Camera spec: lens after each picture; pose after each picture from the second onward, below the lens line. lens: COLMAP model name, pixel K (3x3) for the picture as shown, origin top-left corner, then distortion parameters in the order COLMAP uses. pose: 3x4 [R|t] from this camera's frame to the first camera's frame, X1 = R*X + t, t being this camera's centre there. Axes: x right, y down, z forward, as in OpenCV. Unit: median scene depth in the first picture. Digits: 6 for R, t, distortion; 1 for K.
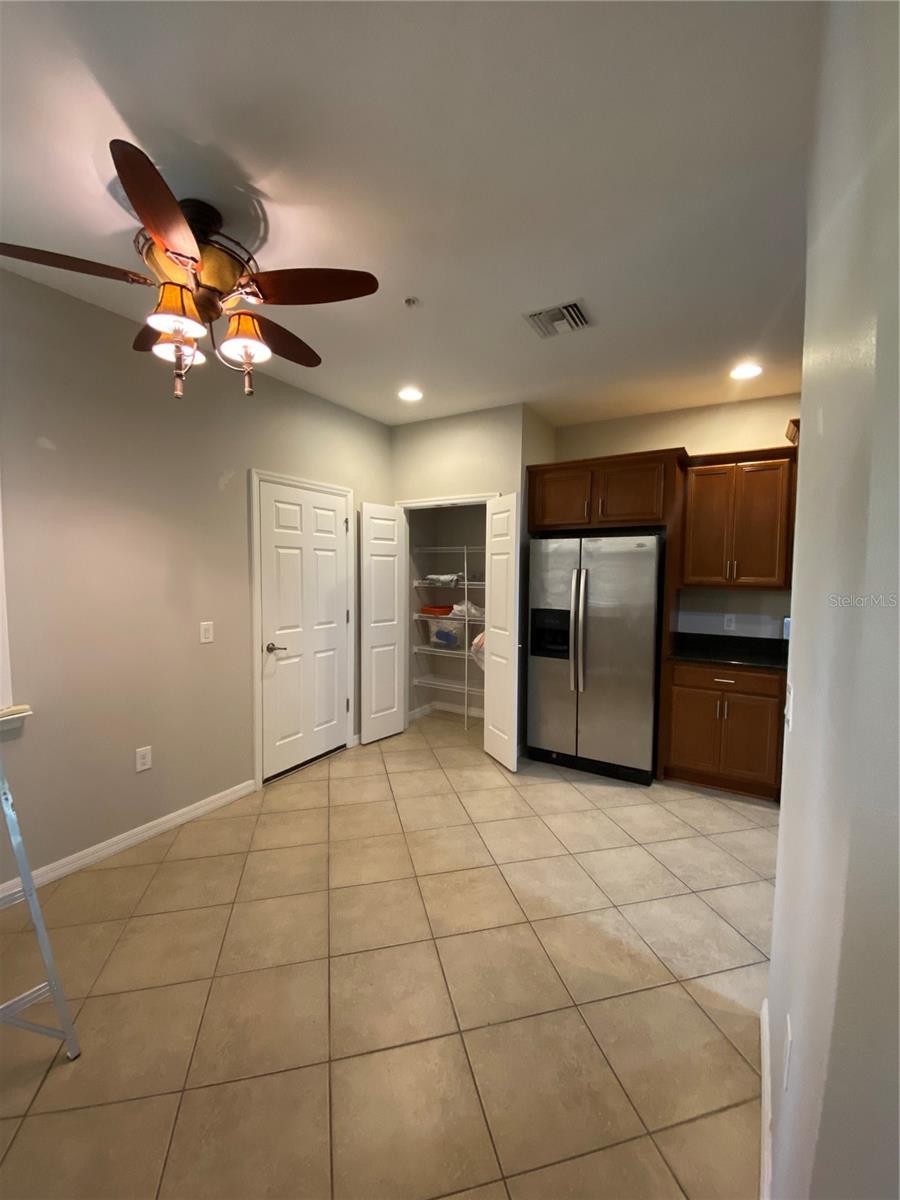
lens RADIAL K [[490.3, 0, 452.1], [0, 490.3, 602.9], [0, 0, 1]] dist [-0.000778, -0.004595]
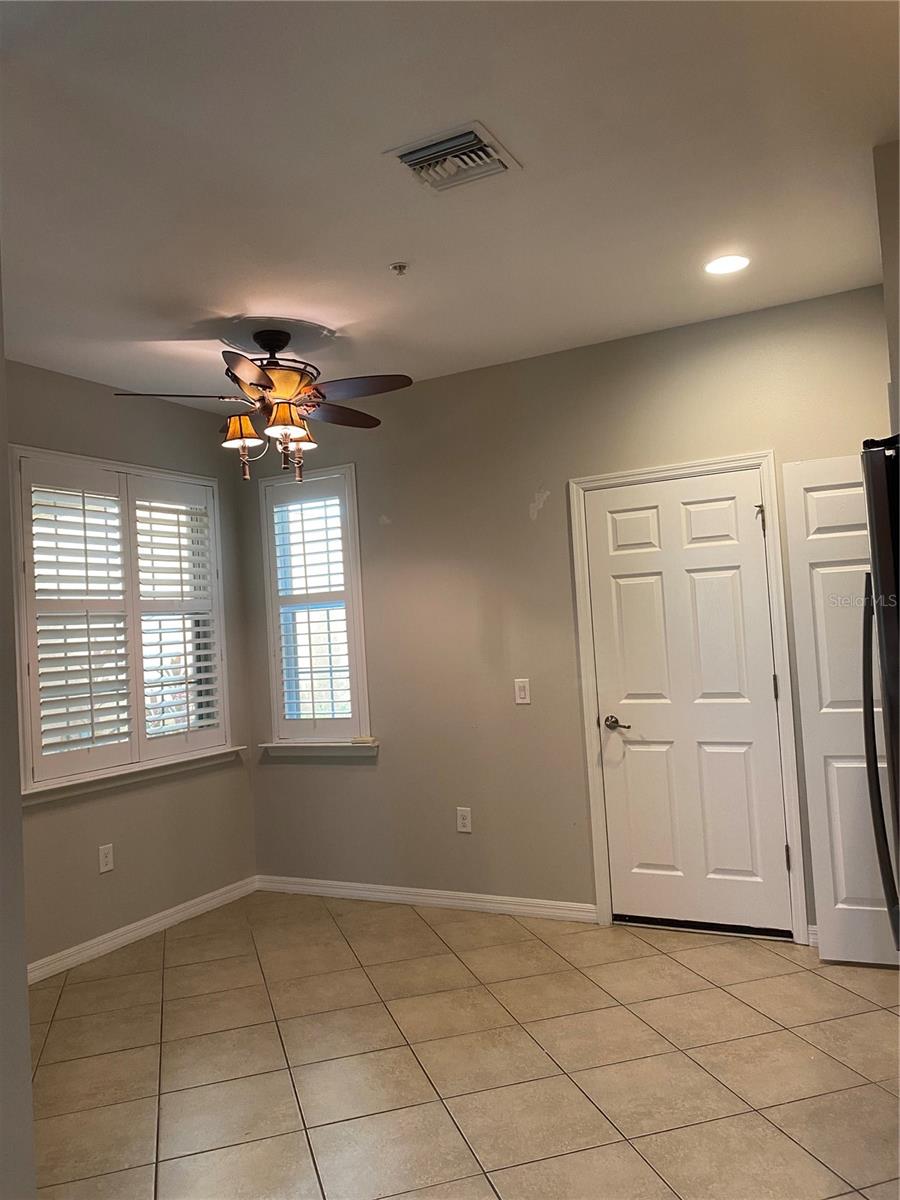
lens RADIAL K [[928.0, 0, 453.2], [0, 928.0, 601.6], [0, 0, 1]] dist [0.063269, -0.061106]
pose [[0.038524, -0.046701, -0.998166, 0.975678], [-0.011466, 0.998821, -0.047174, -0.015125], [0.999192, 0.013262, 0.037943, 0.743265]]
